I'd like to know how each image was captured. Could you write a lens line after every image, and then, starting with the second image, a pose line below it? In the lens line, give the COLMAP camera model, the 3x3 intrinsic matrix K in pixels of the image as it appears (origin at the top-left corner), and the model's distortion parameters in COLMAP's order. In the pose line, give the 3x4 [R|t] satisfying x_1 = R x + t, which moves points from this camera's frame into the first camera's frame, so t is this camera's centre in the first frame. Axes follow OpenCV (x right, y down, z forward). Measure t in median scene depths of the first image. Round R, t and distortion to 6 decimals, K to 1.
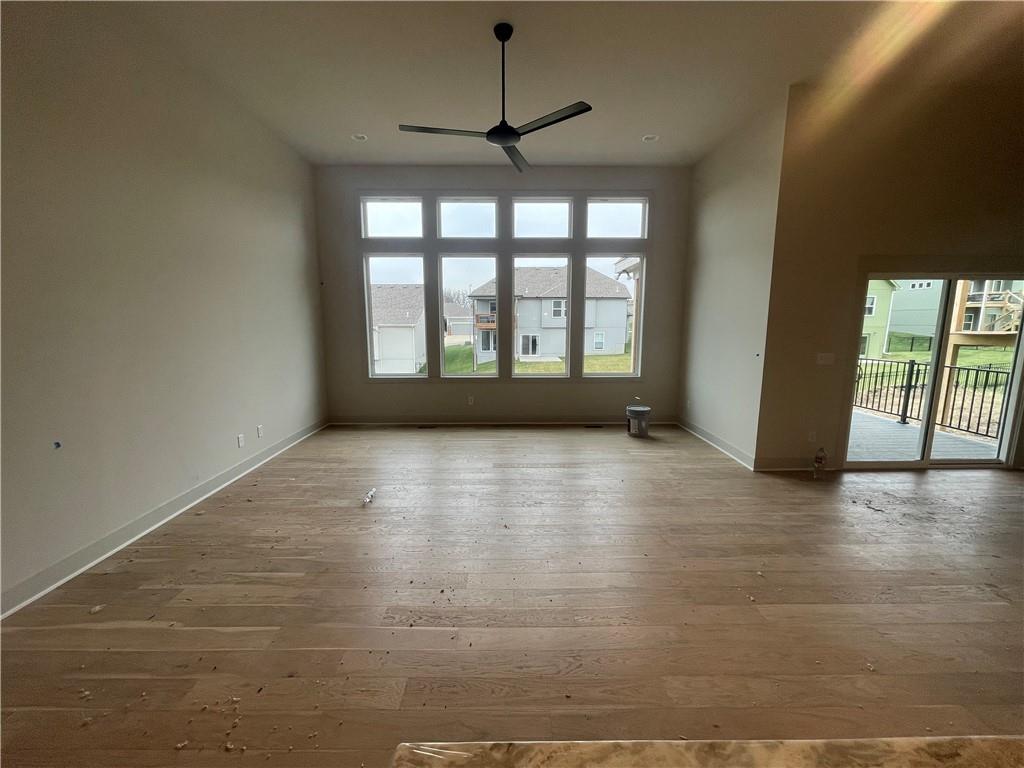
lens RADIAL K [[416.1, 0, 512.0], [0, 416.1, 384.0], [0, 0, 1]] dist [0.005611, 0.000253]
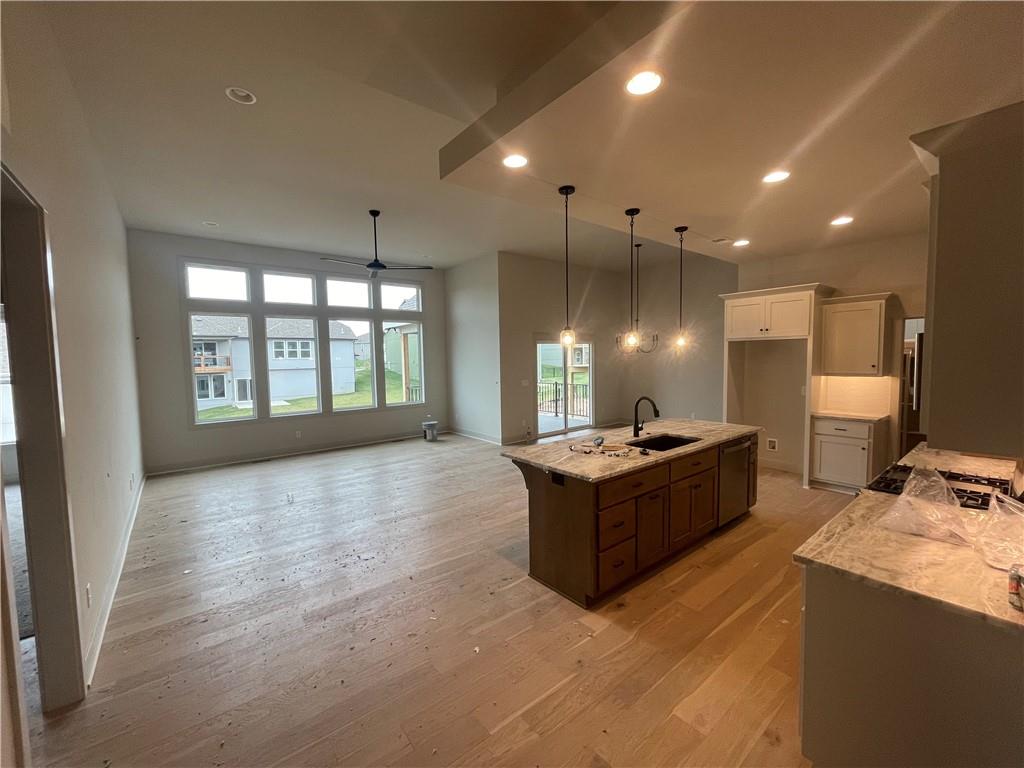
lens RADIAL K [[416.1, 0, 512.0], [0, 416.1, 384.0], [0, 0, 1]] dist [0.005611, 0.000253]
pose [[0.787331, -0.056249, 0.613959, -0.367445], [0.110382, 0.992600, -0.050613, 0.026985], [-0.606569, 0.107619, 0.787714, -0.371886]]
